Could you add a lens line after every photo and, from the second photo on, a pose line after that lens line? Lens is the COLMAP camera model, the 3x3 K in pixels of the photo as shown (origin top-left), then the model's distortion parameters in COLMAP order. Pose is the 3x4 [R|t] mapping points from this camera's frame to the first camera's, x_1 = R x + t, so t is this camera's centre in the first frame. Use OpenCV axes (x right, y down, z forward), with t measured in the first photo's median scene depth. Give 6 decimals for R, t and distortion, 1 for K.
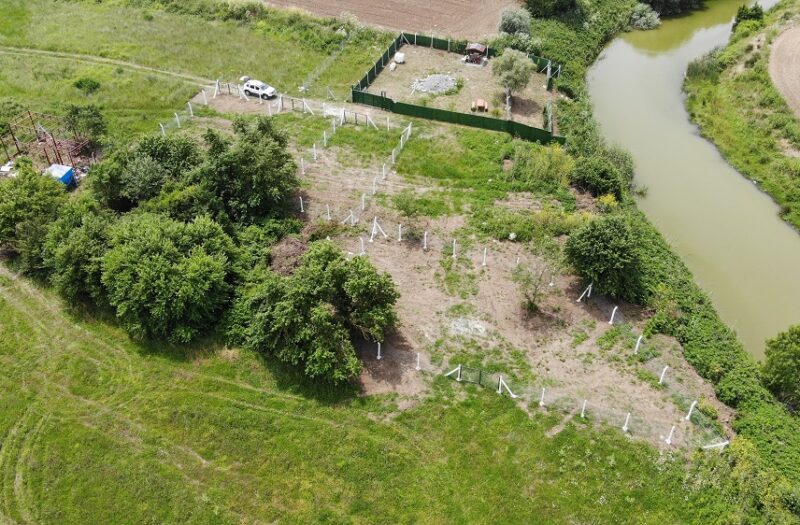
lens RADIAL K [[690.7, 0, 401.7], [0, 690.7, 256.2], [0, 0, 1]] dist [0.155277, -0.303360]
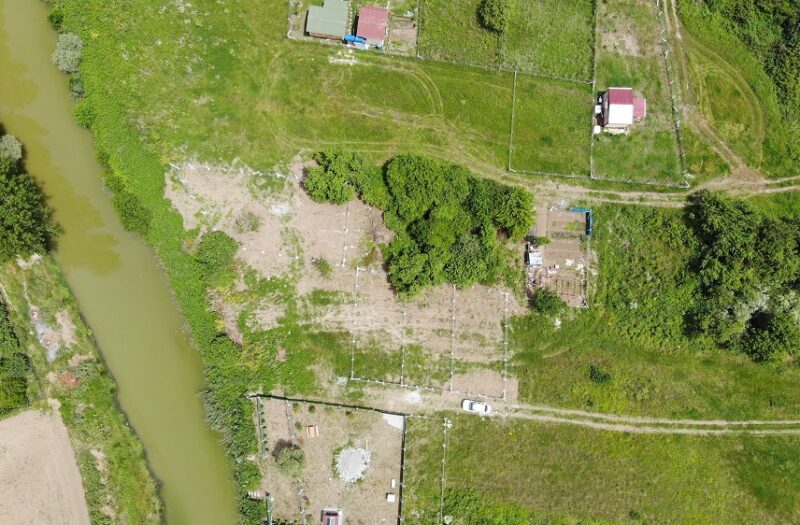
lens RADIAL K [[690.7, 0, 396.3], [0, 690.7, 265.0], [0, 0, 1]] dist [0.155277, -0.303360]
pose [[-0.964158, 0.263456, -0.031466, -0.133427], [-0.176411, -0.547939, 0.817705, -1.774174], [0.198188, 0.793948, 0.574776, -0.023042]]
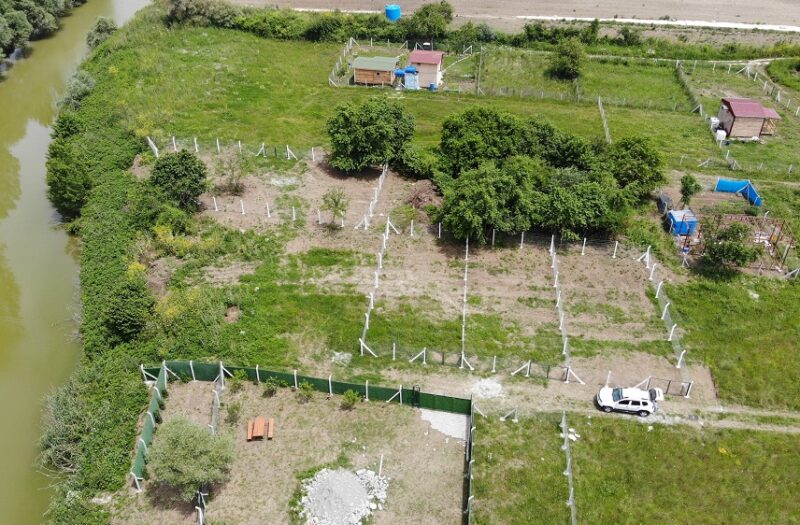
lens RADIAL K [[690.7, 0, 396.5], [0, 690.7, 260.4], [0, 0, 1]] dist [0.155277, -0.303360]
pose [[-0.979635, 0.120497, -0.160612, 0.114956], [-0.123100, 0.271512, 0.954530, -1.269478], [0.158626, 0.954862, -0.251150, 1.541277]]
